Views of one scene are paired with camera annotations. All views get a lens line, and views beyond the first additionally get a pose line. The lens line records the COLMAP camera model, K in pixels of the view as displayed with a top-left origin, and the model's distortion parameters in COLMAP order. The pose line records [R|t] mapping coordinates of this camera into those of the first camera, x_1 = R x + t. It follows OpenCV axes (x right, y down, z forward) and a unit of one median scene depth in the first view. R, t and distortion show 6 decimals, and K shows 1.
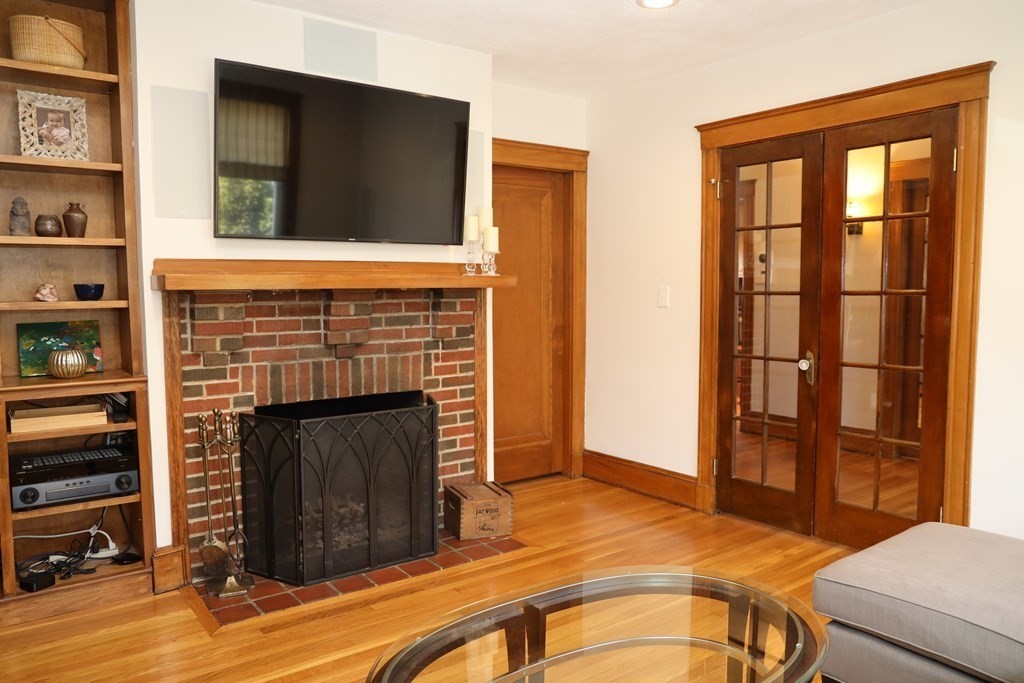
lens RADIAL K [[744.1, 0, 512.0], [0, 744.1, 341.5], [0, 0, 1]] dist [-0.055529, 0.006272]
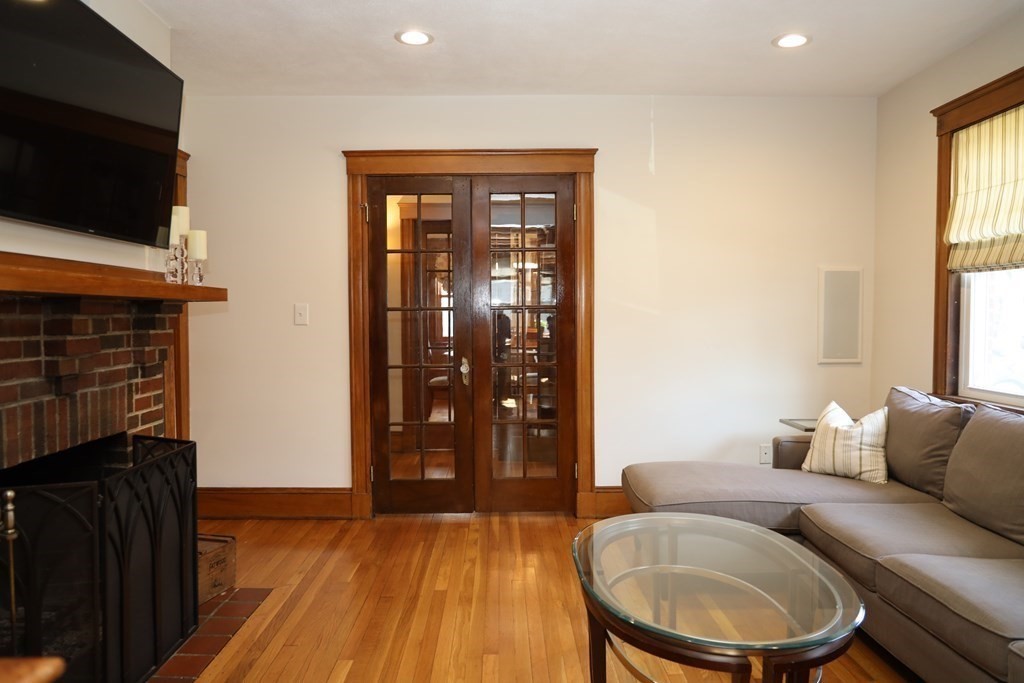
lens RADIAL K [[744.1, 0, 512.0], [0, 744.1, 341.5], [0, 0, 1]] dist [-0.055529, 0.006272]
pose [[0.585941, -0.026985, 0.809904, -0.506458], [0.060815, 0.998091, -0.010742, 0.004527], [-0.808069, 0.055549, 0.586463, 0.220698]]
